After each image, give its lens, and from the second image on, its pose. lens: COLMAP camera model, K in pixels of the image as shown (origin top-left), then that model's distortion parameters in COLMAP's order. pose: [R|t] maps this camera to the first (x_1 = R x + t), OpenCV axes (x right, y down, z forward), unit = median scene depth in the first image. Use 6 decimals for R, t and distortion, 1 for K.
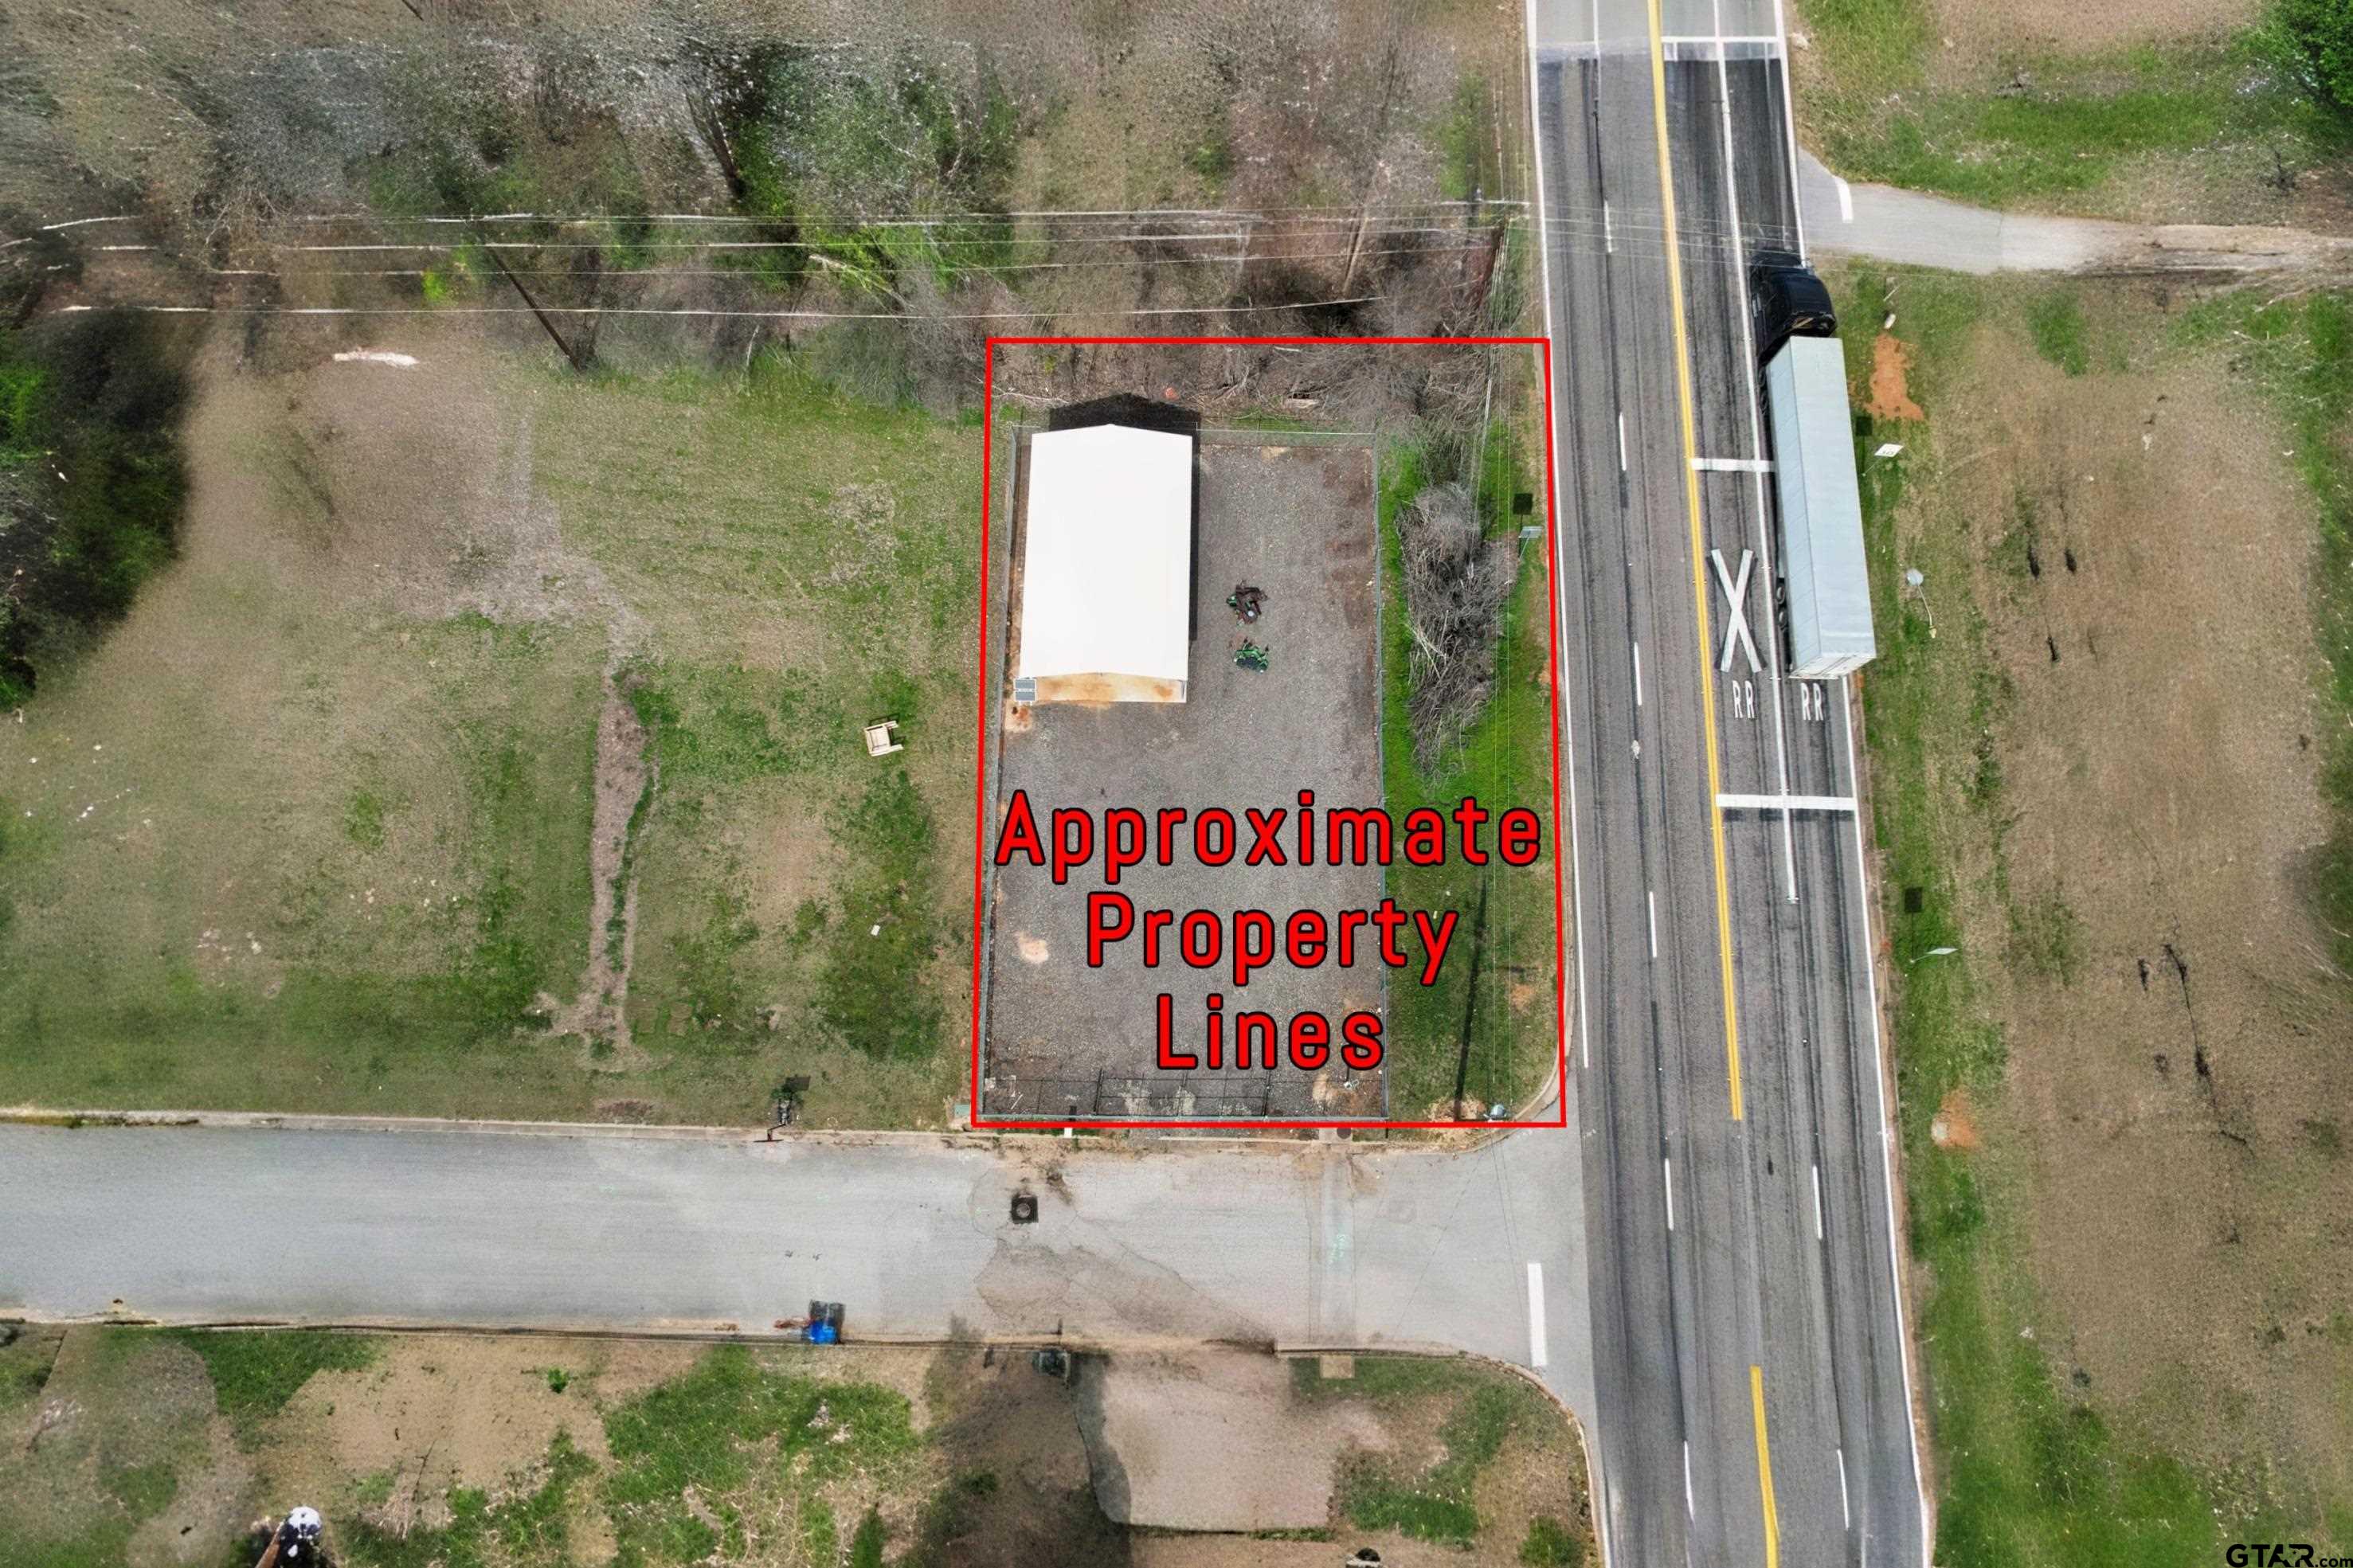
lens RADIAL K [[1520.2, 0, 1196.9], [0, 1520.2, 778.4], [0, 0, 1]] dist [-0.077747, 0.072500]
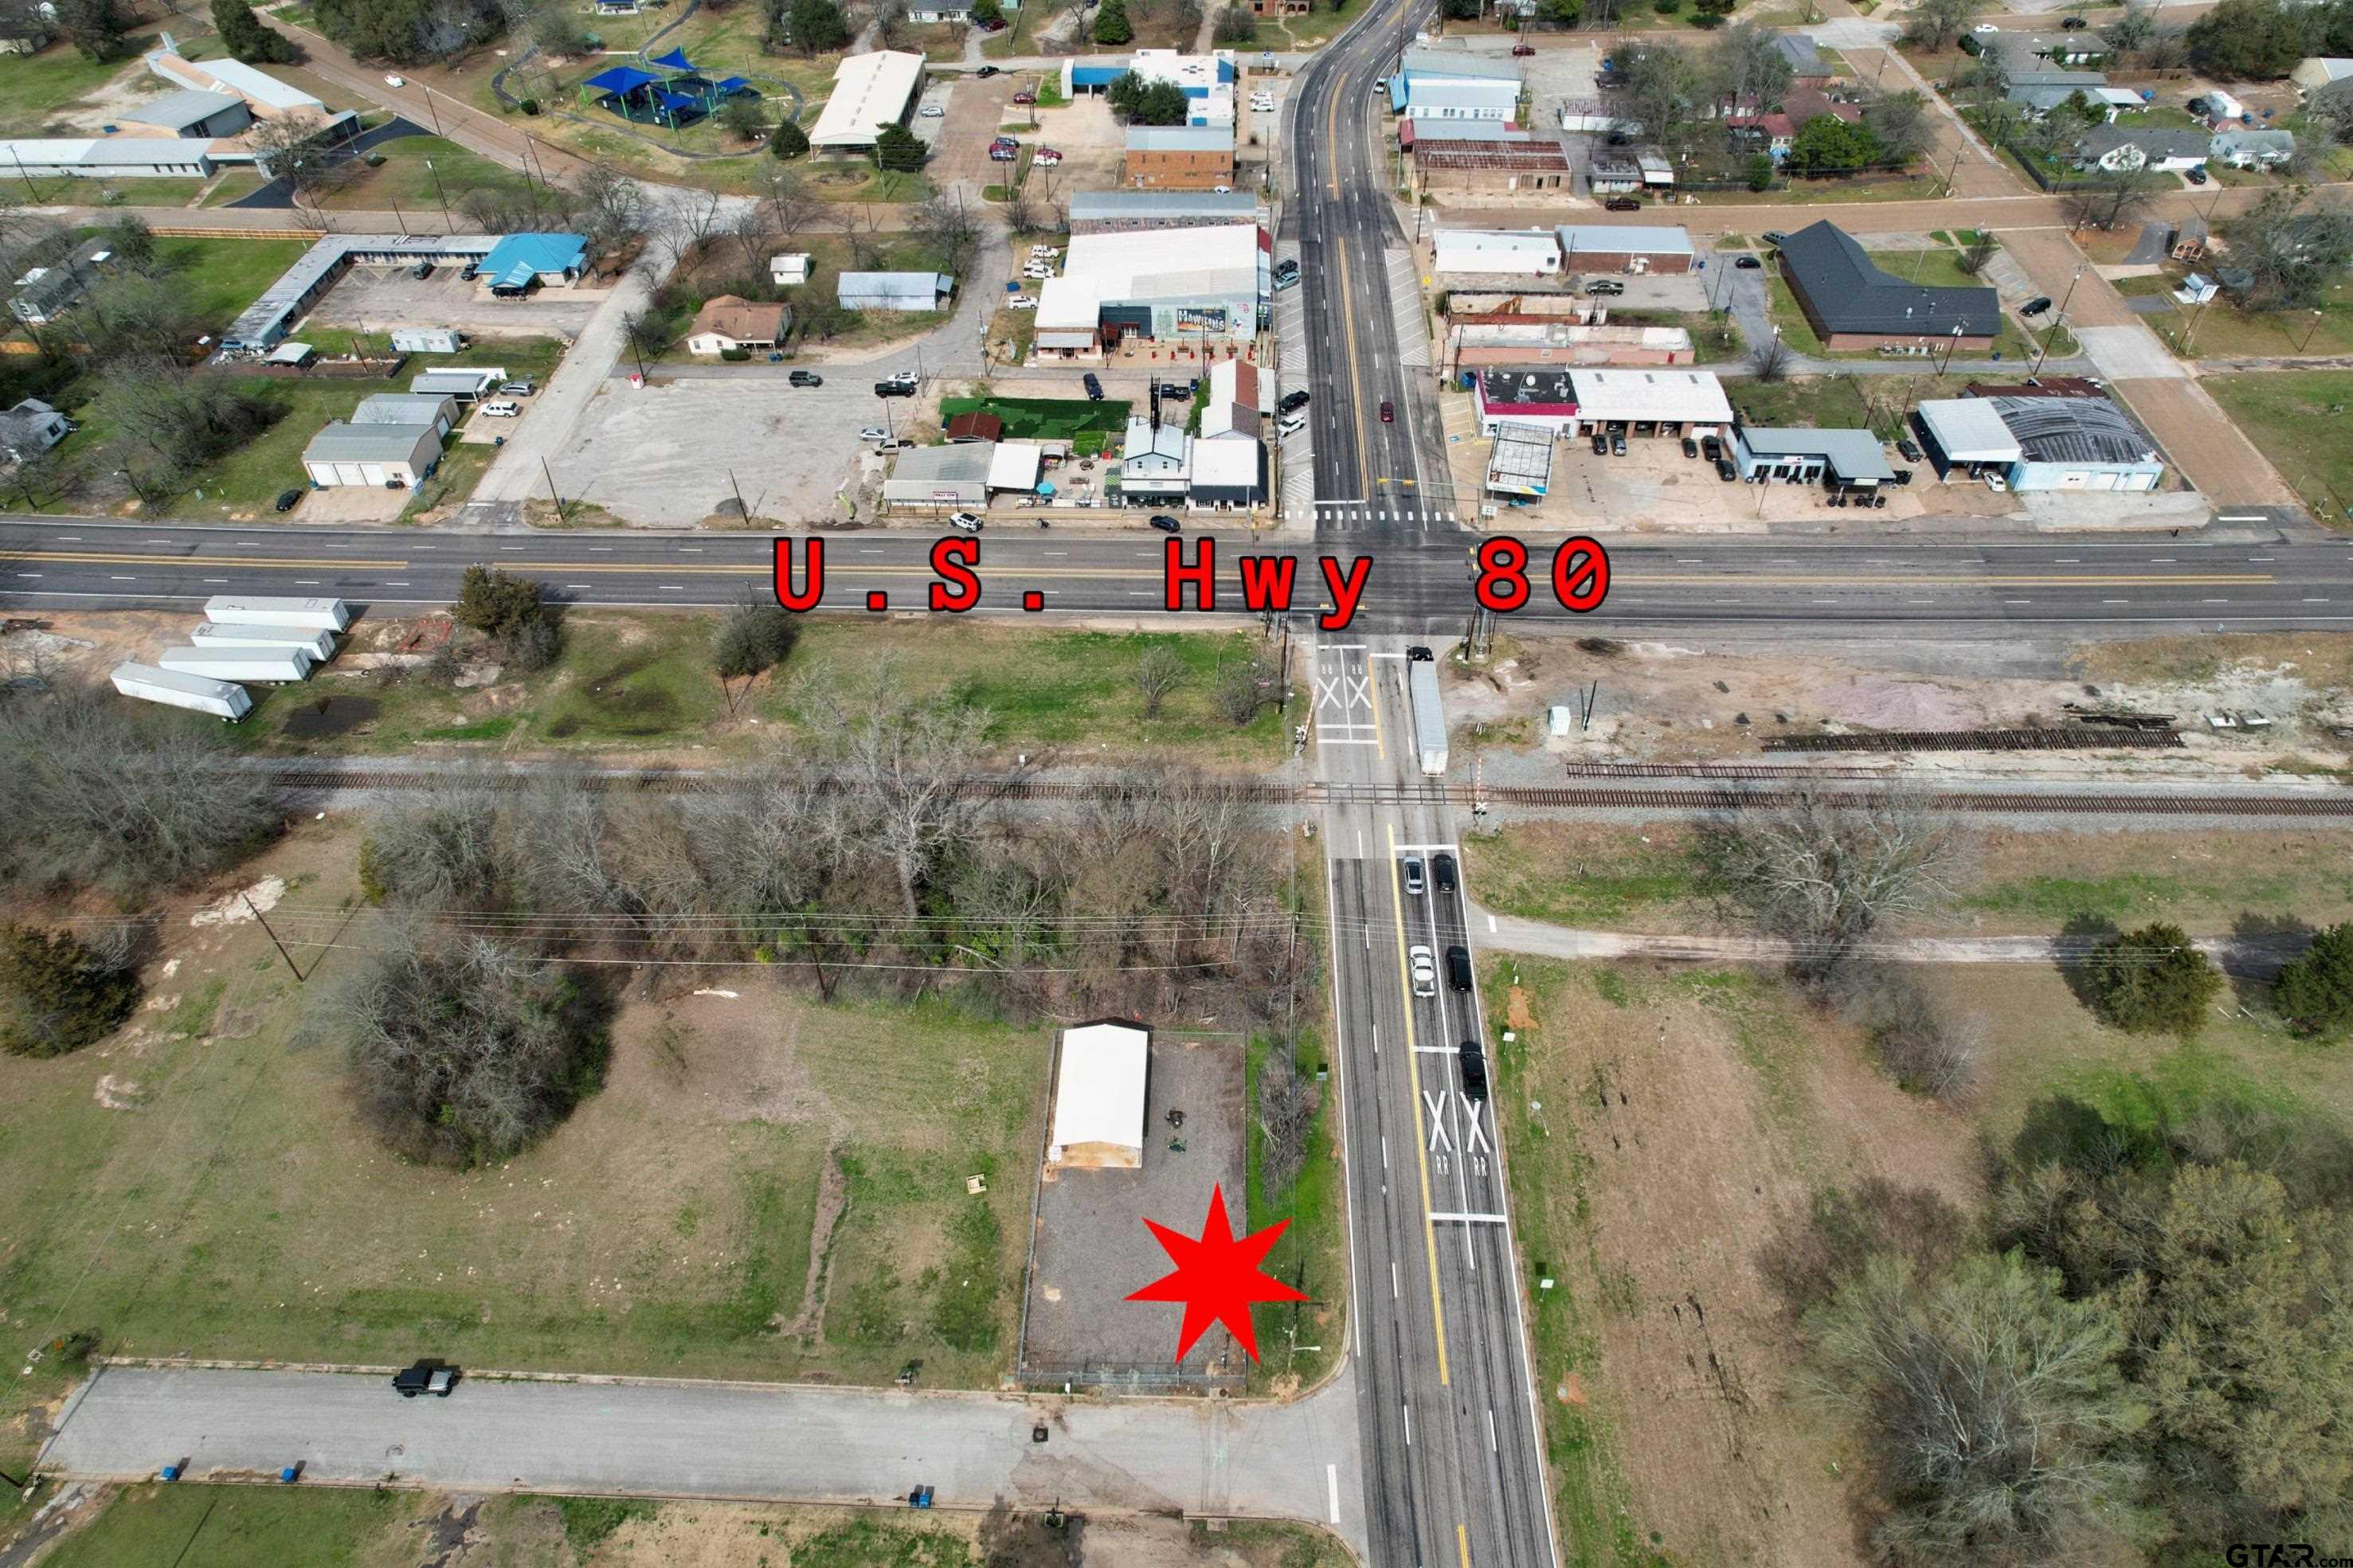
lens RADIAL K [[1520.2, 0, 1196.9], [0, 1520.2, 778.4], [0, 0, 1]] dist [-0.077747, 0.072500]
pose [[0.999981, 0.005959, -0.001277, 0.062437], [-0.005774, 0.859571, -0.510984, 0.499101], [-0.001947, 0.510982, 0.859589, -0.853313]]
